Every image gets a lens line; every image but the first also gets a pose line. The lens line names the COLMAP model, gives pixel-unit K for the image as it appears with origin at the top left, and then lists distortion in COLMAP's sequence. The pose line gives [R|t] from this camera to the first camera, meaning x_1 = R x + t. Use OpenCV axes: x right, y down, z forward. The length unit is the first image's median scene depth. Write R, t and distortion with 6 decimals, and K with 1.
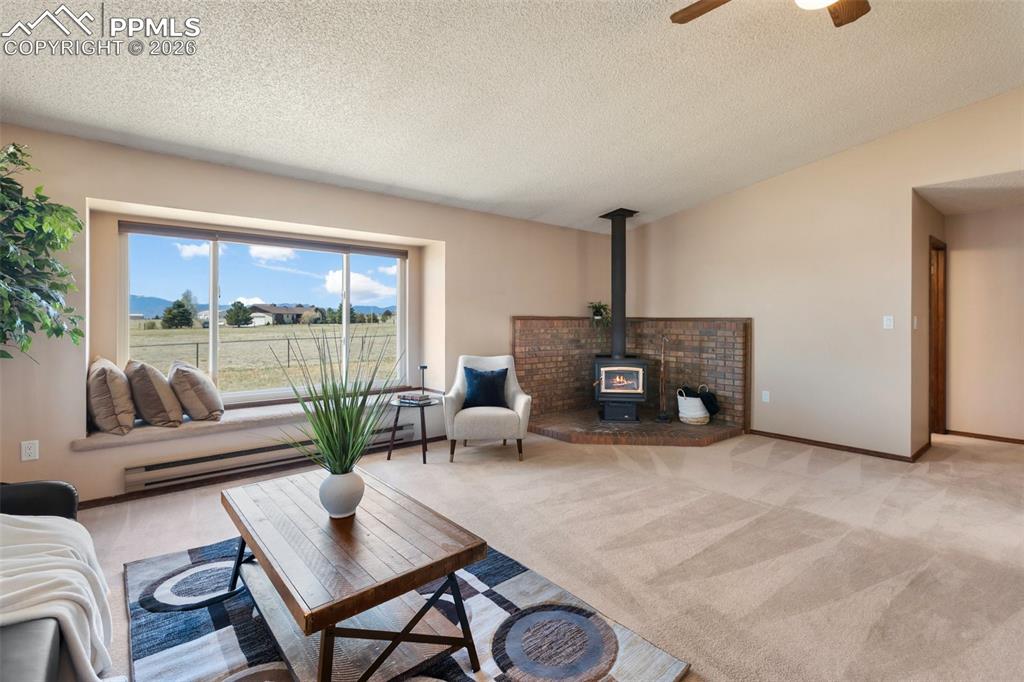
lens RADIAL K [[466.5, 0, 525.4], [0, 466.5, 318.7], [0, 0, 1]] dist [0.002062, 0.000140]
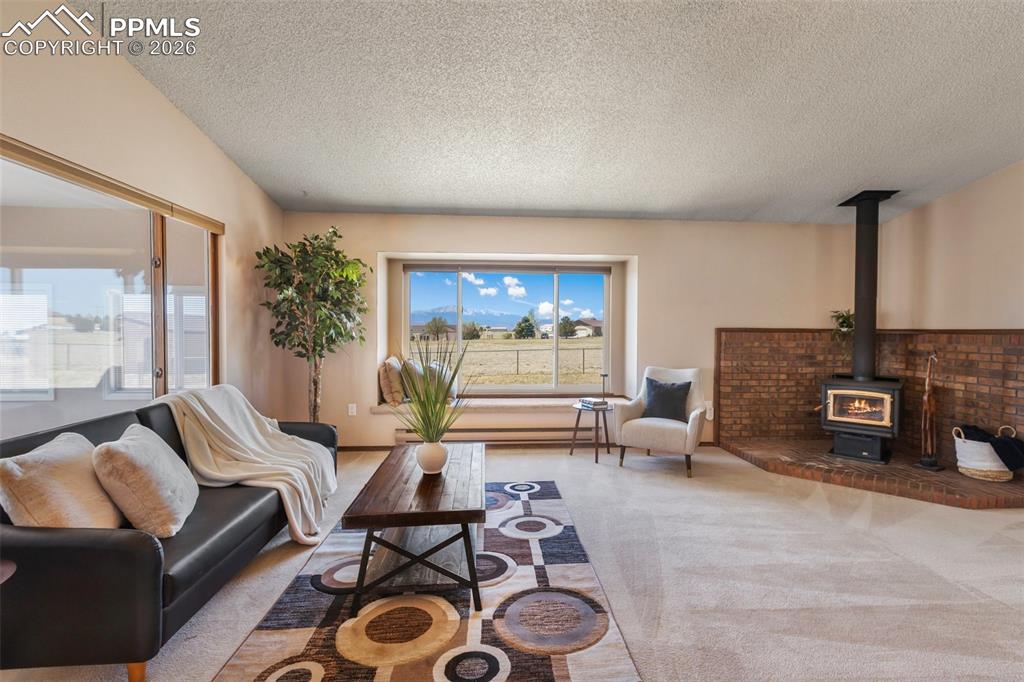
lens RADIAL K [[466.5, 0, 533.0], [0, 466.5, 338.7], [0, 0, 1]] dist [0.002062, 0.000140]
pose [[0.809221, 0.011016, -0.587400, 0.277021], [-0.001548, 0.999861, 0.016620, 0.002023], [0.587502, -0.012540, 0.809126, 0.031327]]
